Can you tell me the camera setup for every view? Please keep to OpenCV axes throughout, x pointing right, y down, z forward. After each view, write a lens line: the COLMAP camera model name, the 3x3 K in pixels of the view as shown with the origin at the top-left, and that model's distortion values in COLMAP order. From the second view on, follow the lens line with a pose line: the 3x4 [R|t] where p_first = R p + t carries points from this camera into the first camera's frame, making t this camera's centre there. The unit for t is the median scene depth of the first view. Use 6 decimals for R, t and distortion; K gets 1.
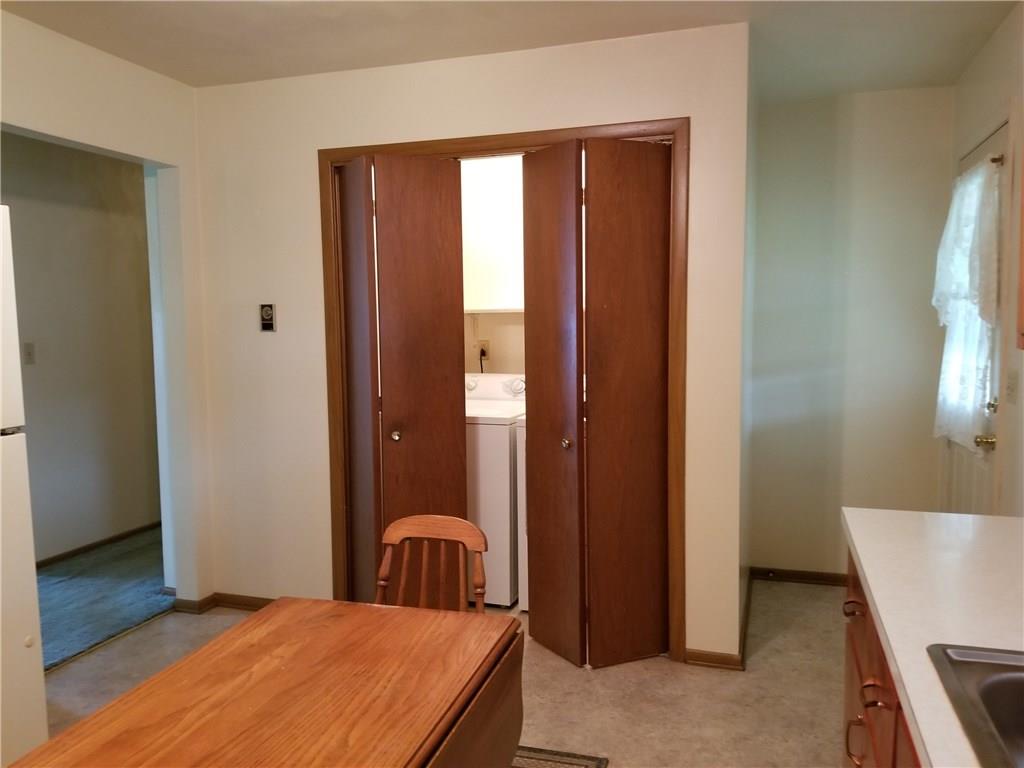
lens RADIAL K [[798.4, 0, 522.1], [0, 798.4, 389.2], [0, 0, 1]] dist [0.081750, -0.126393]
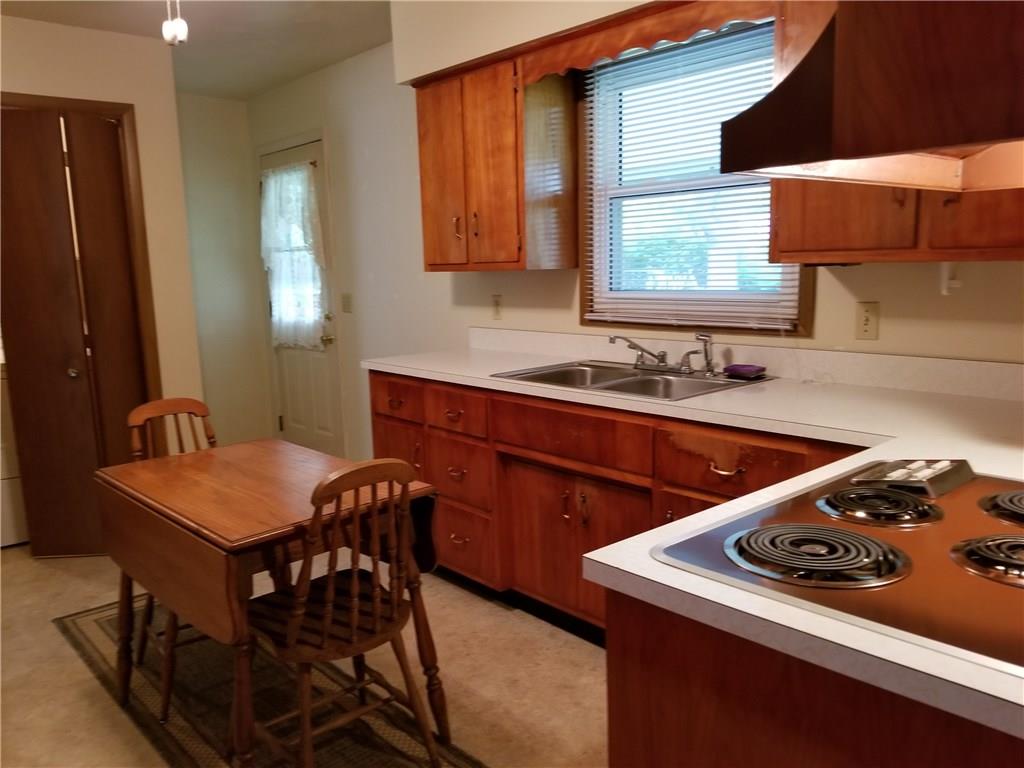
lens RADIAL K [[801.5, 0, 511.4], [0, 801.5, 401.2], [0, 0, 1]] dist [0.115239, -0.233643]
pose [[0.505475, -0.151360, 0.849461, -0.634234], [0.100538, 0.988120, 0.116241, 0.036216], [-0.856964, 0.026646, 0.514688, -0.154821]]
